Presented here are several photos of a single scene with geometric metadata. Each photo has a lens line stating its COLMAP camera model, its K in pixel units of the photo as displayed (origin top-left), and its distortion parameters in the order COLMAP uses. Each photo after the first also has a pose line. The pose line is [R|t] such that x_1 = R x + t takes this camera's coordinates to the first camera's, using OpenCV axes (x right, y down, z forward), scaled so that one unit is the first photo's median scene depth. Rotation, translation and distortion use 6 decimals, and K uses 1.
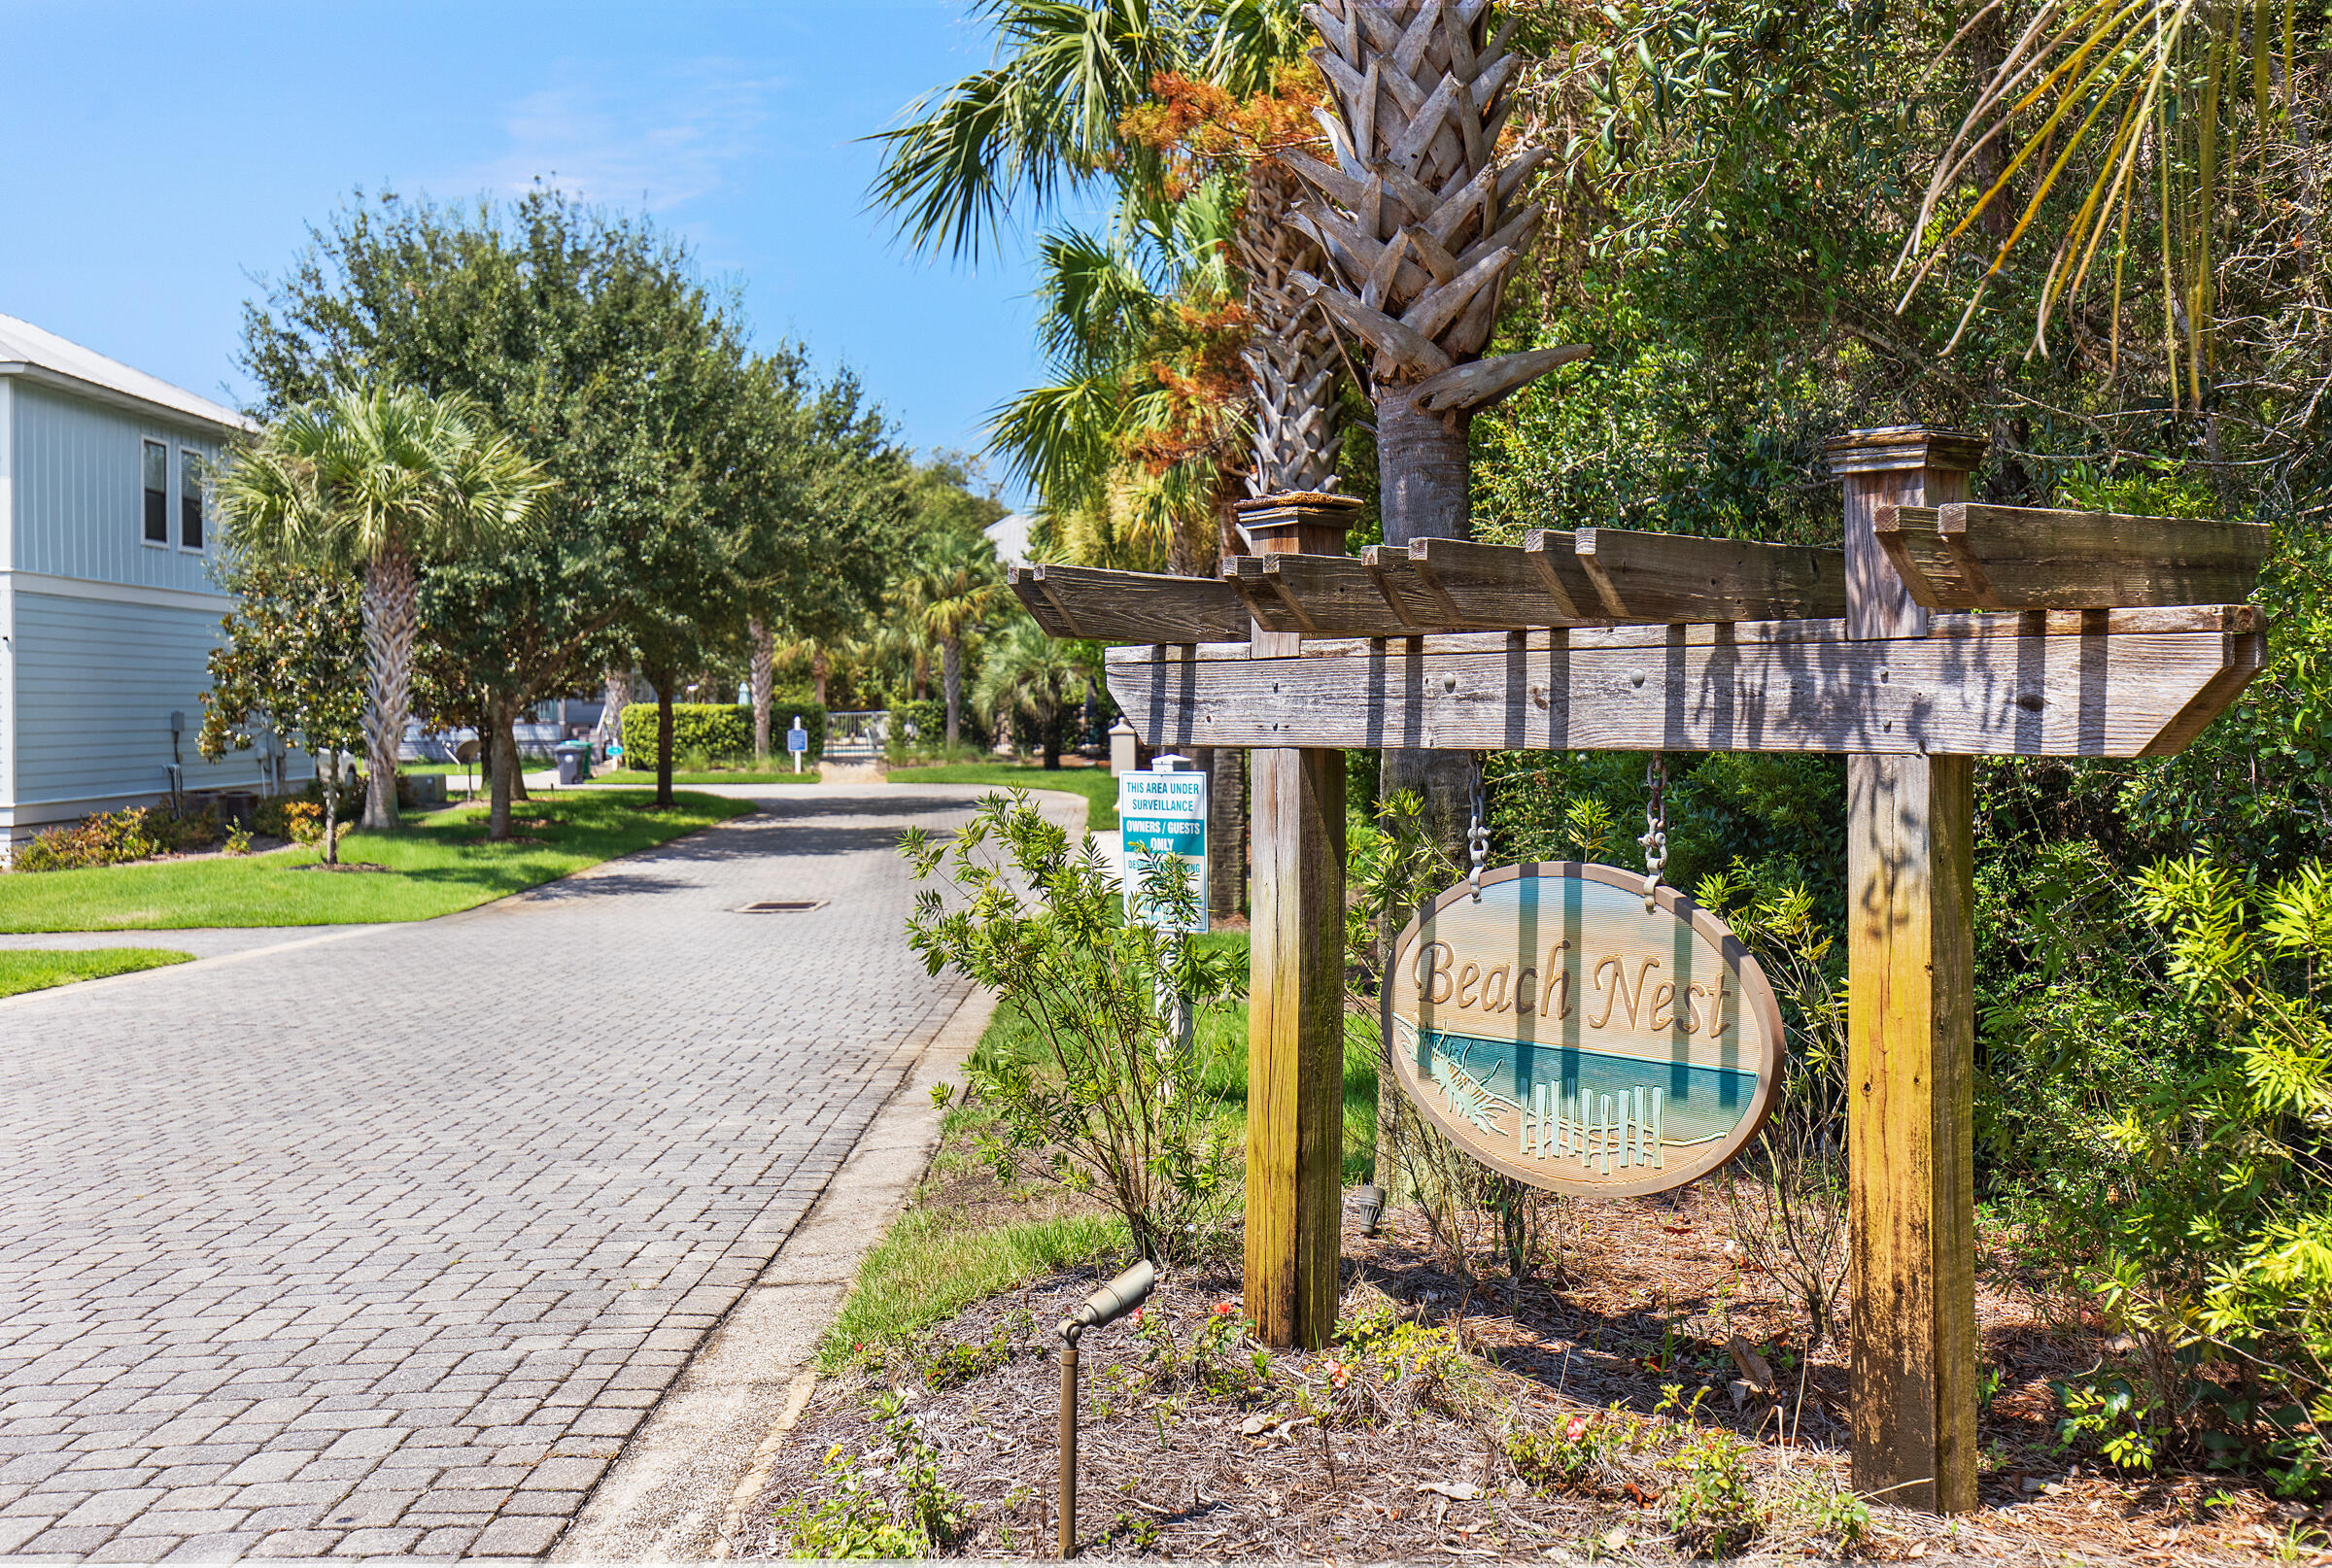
lens RADIAL K [[2399.9, 0, 1166.0], [0, 2399.9, 784.0], [0, 0, 1]] dist [-0.001961, -0.000487]
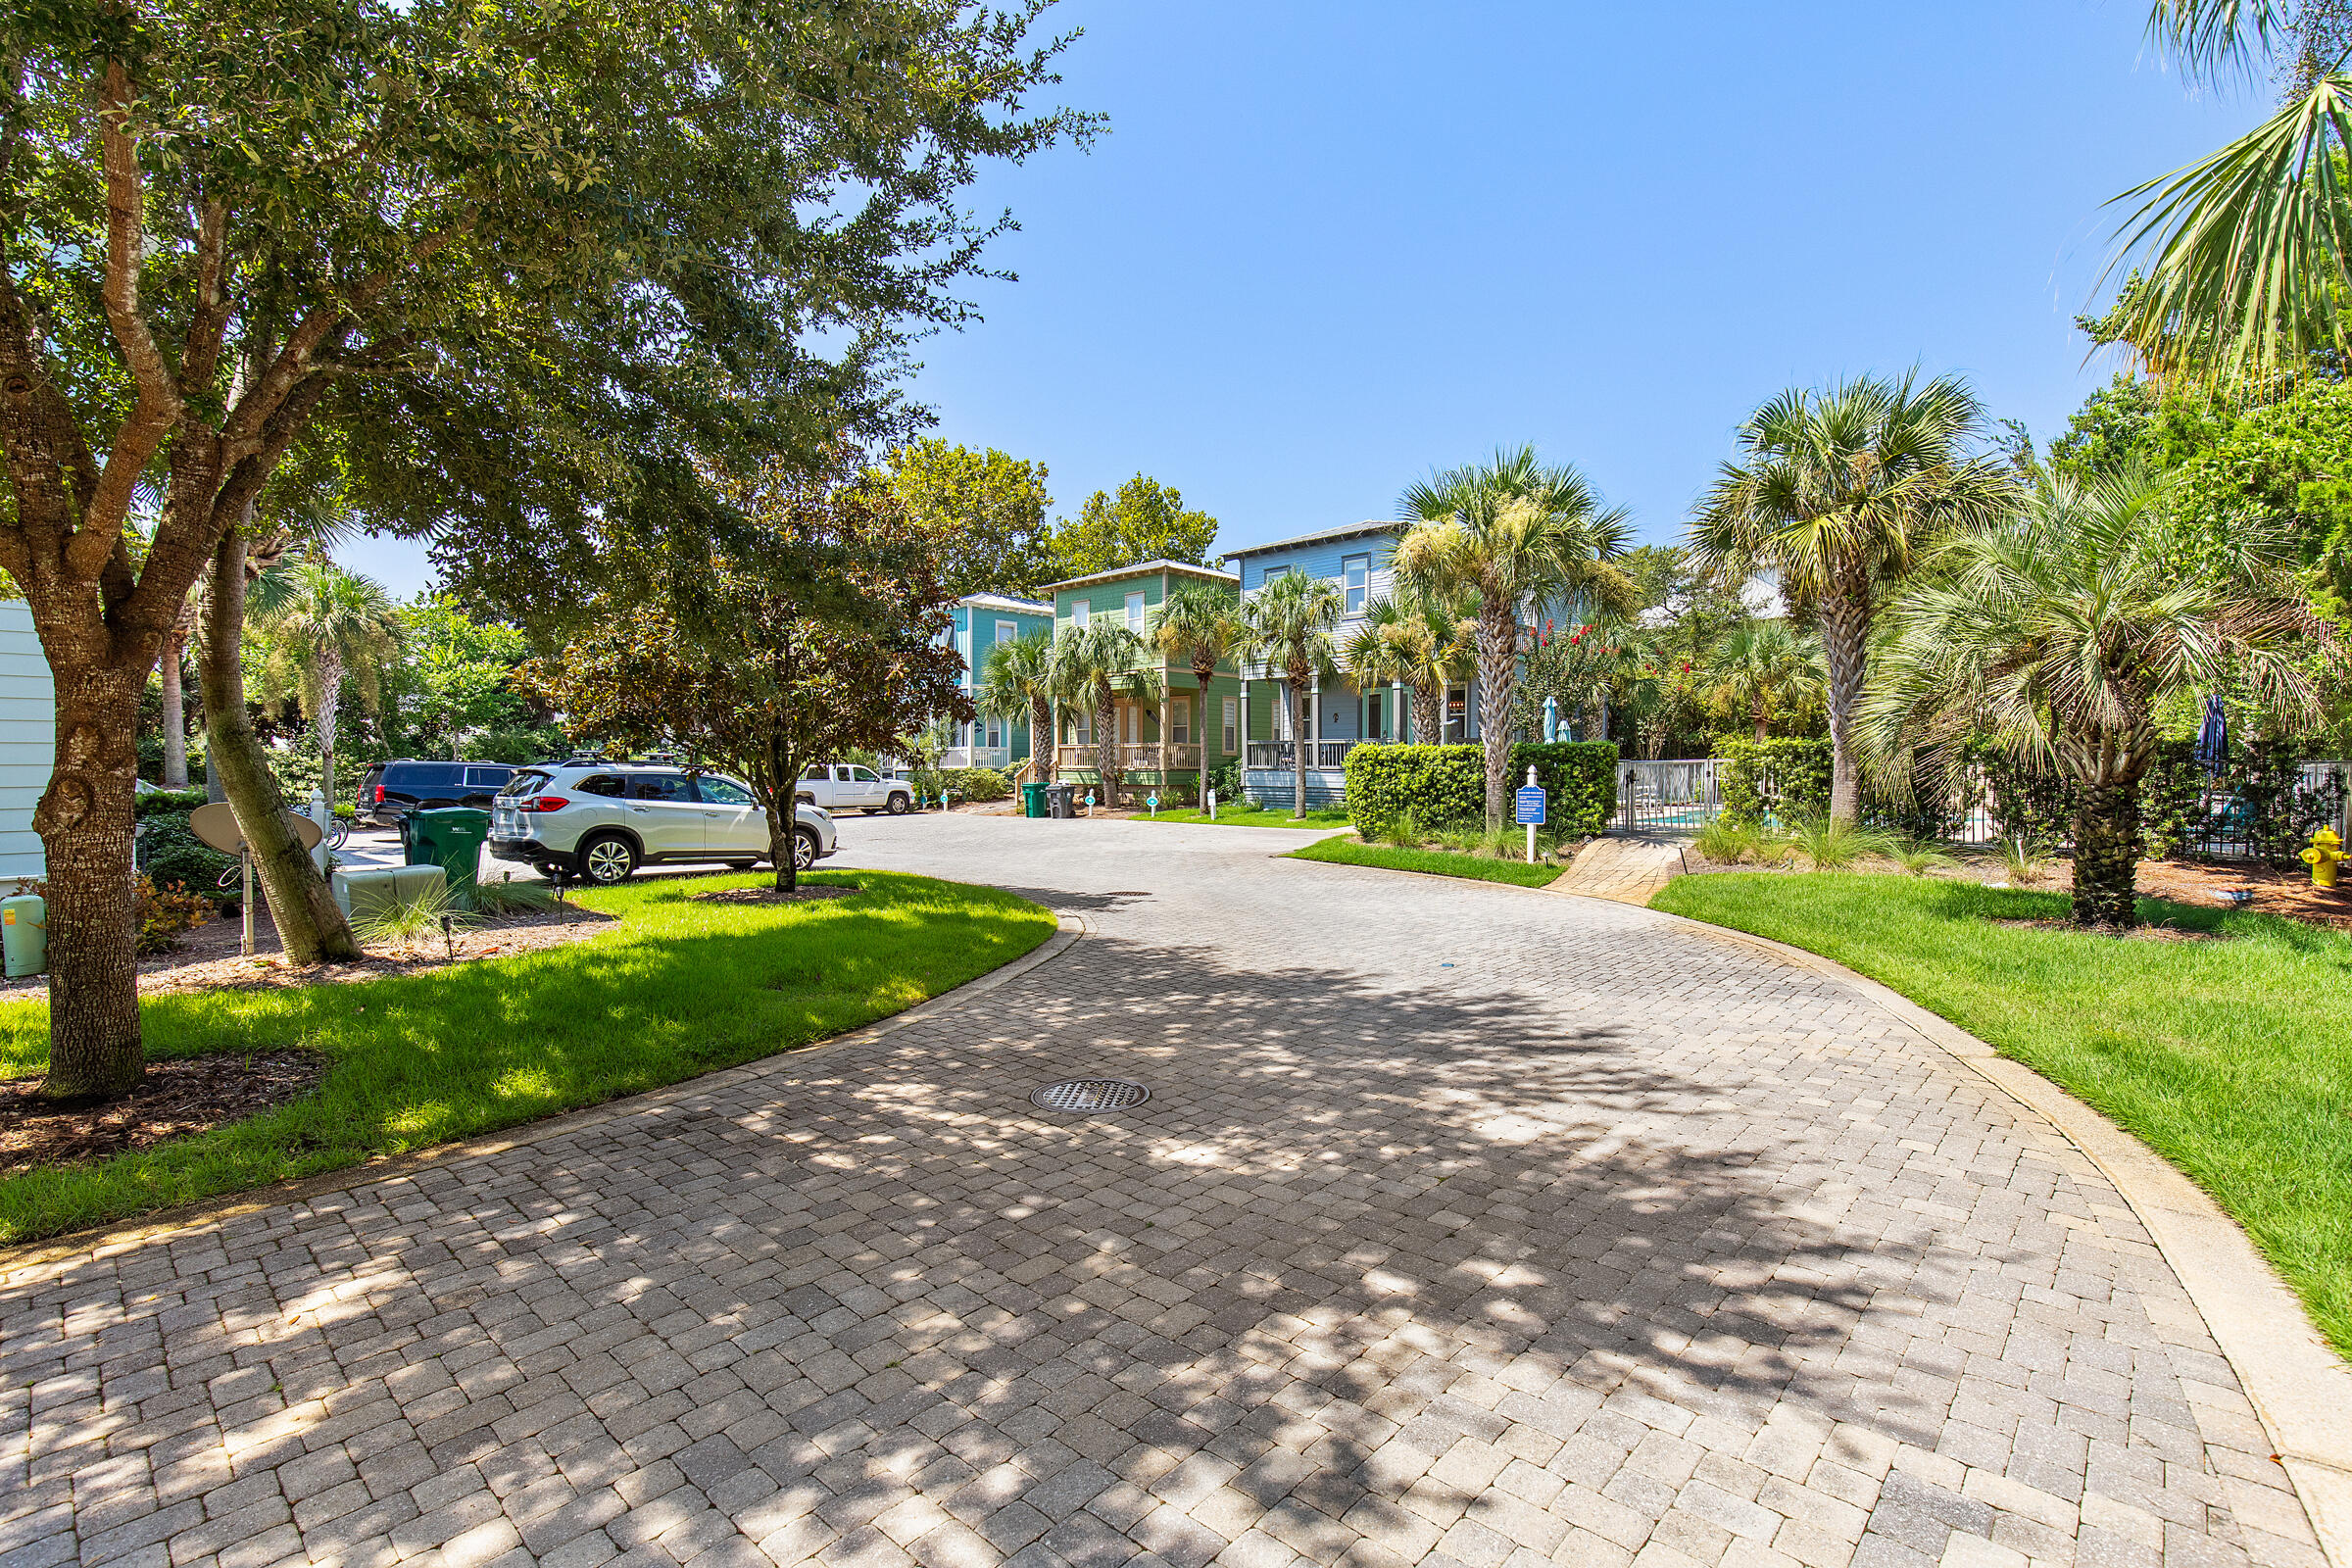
lens RADIAL K [[1114.5, 0, 1161.0], [0, 1114.5, 806.8], [0, 0, 1]] dist [0.003152, -0.000053]
pose [[0.722600, 0.040428, -0.690083, -0.032468], [-0.037330, 0.999114, 0.019443, -0.019189], [0.690258, 0.011711, 0.723469, 0.731460]]
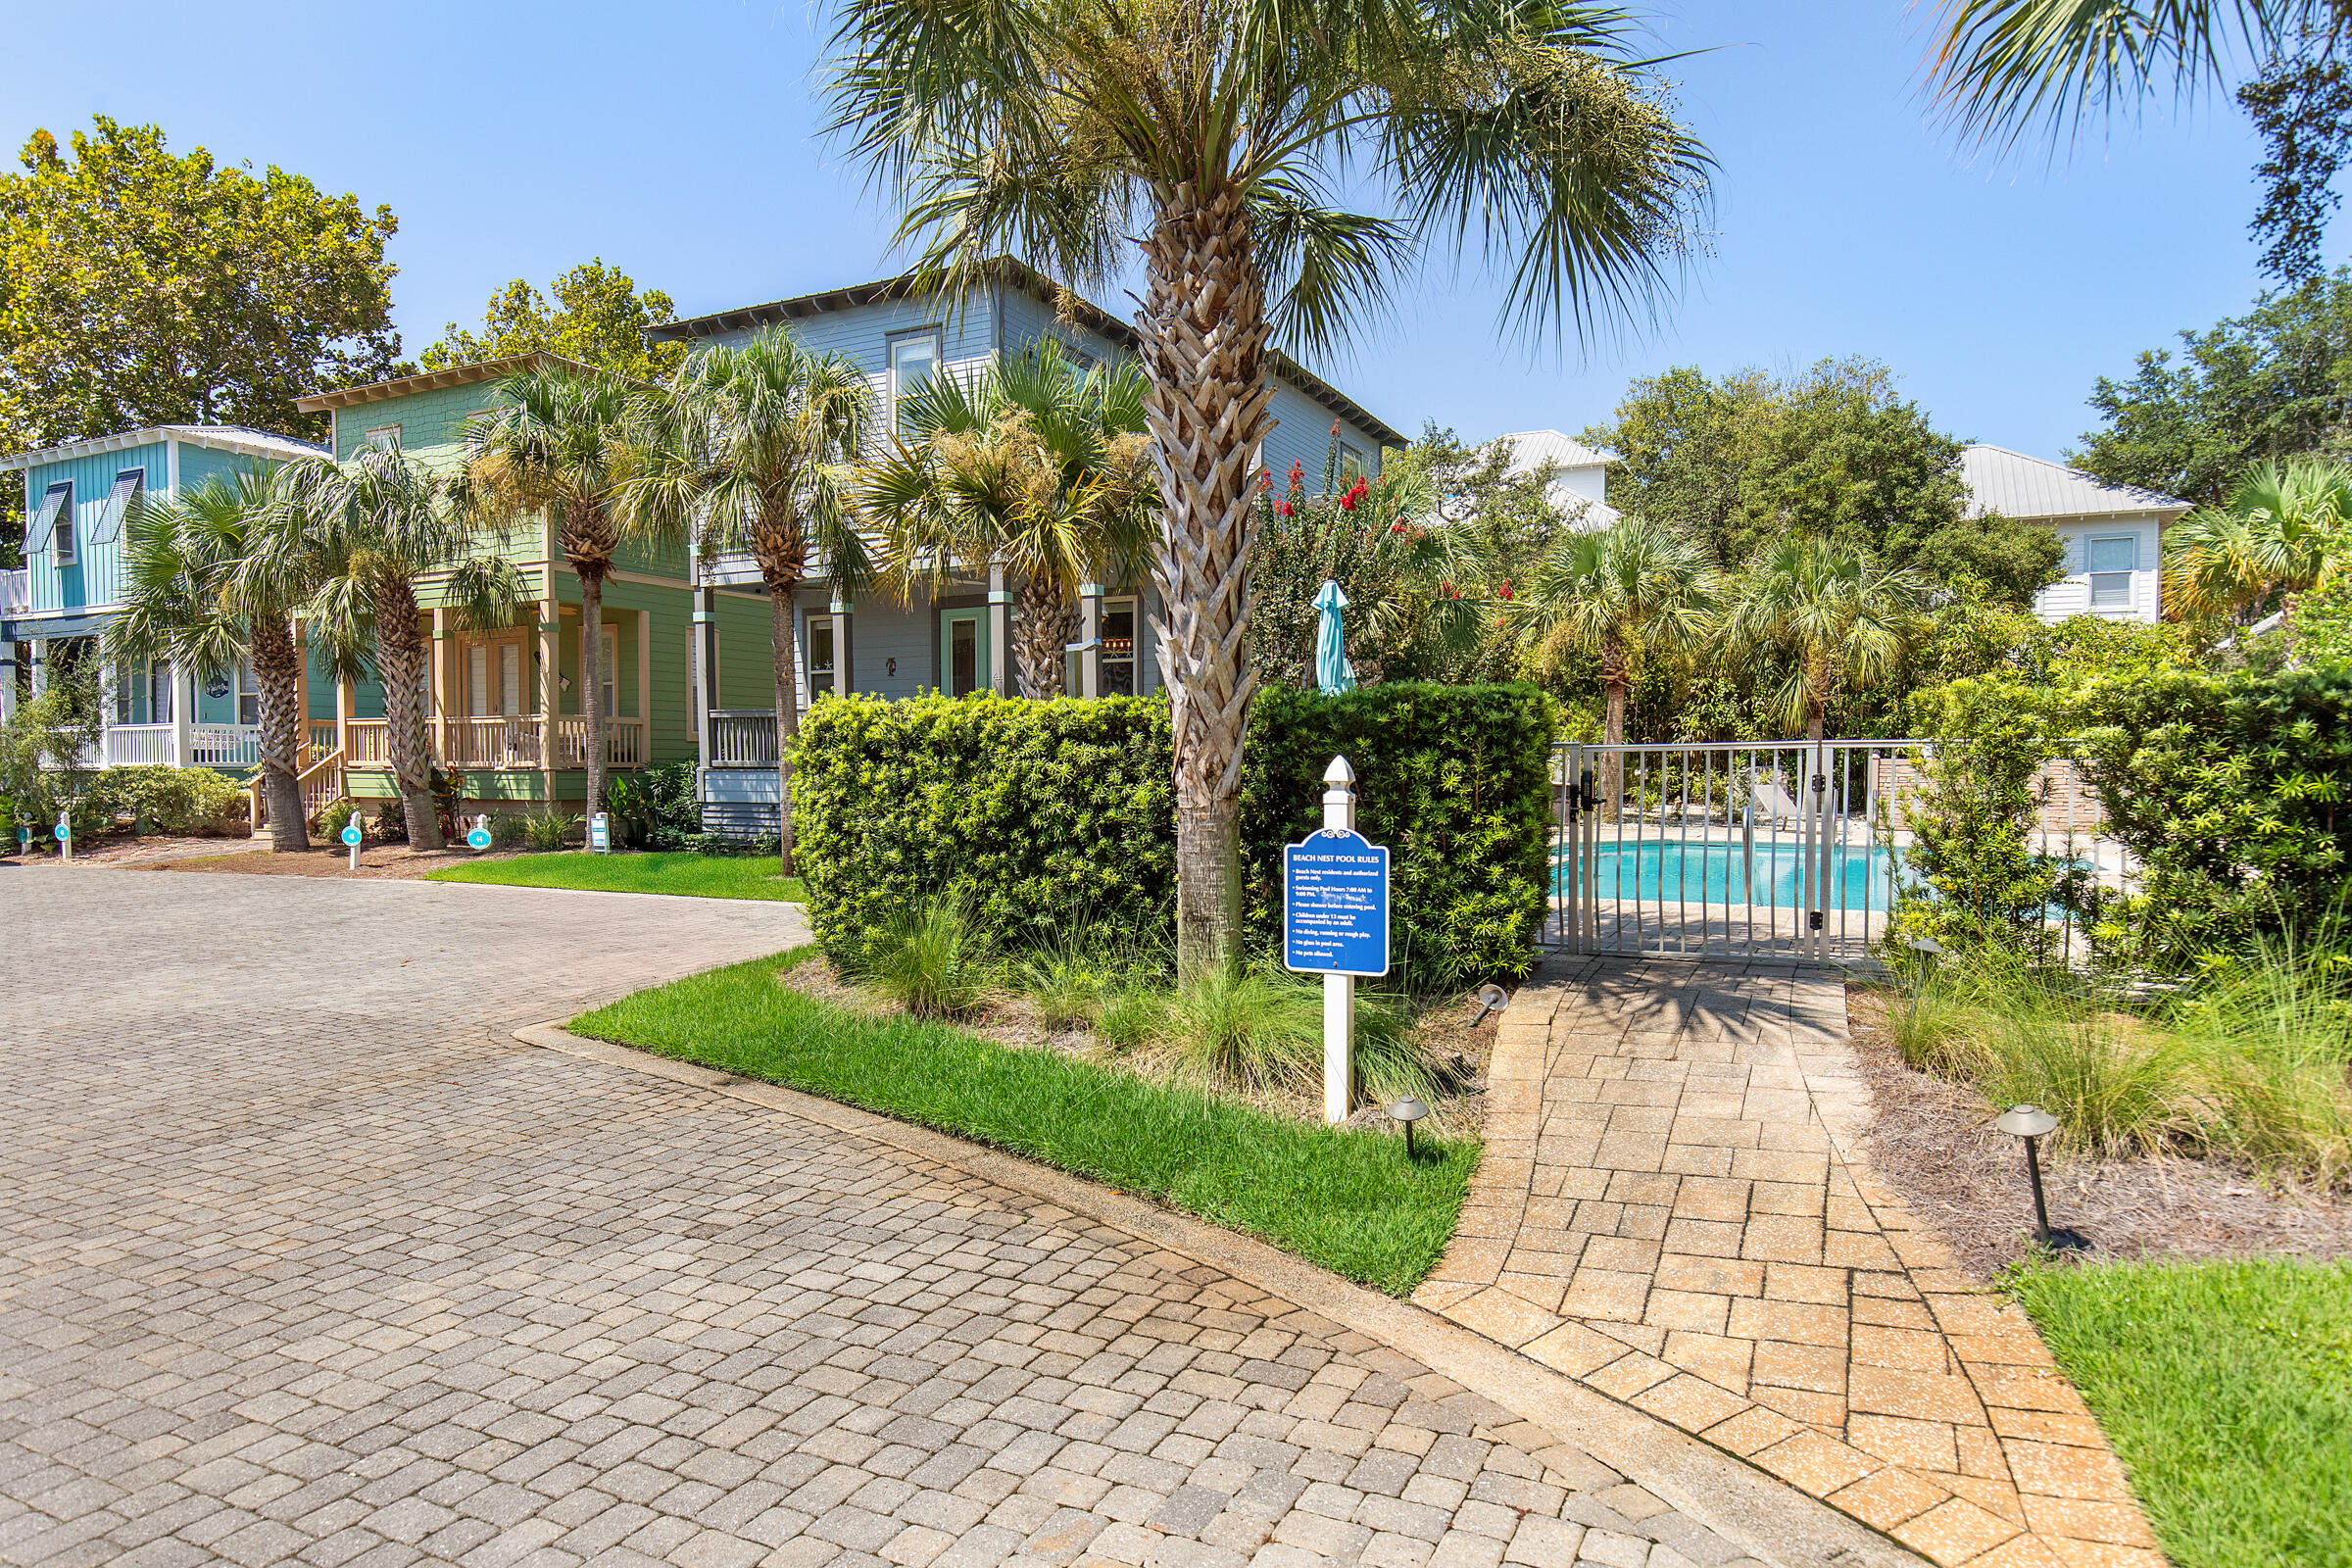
lens RADIAL K [[1396.4, 0, 1276.2], [0, 1396.4, 775.6], [0, 0, 1]] dist [-0.039547, 0.002555]
pose [[0.918688, 0.018143, -0.394567, -0.119069], [-0.027494, 0.999459, -0.018059, -0.024164], [0.394025, 0.027439, 0.918690, 0.897557]]
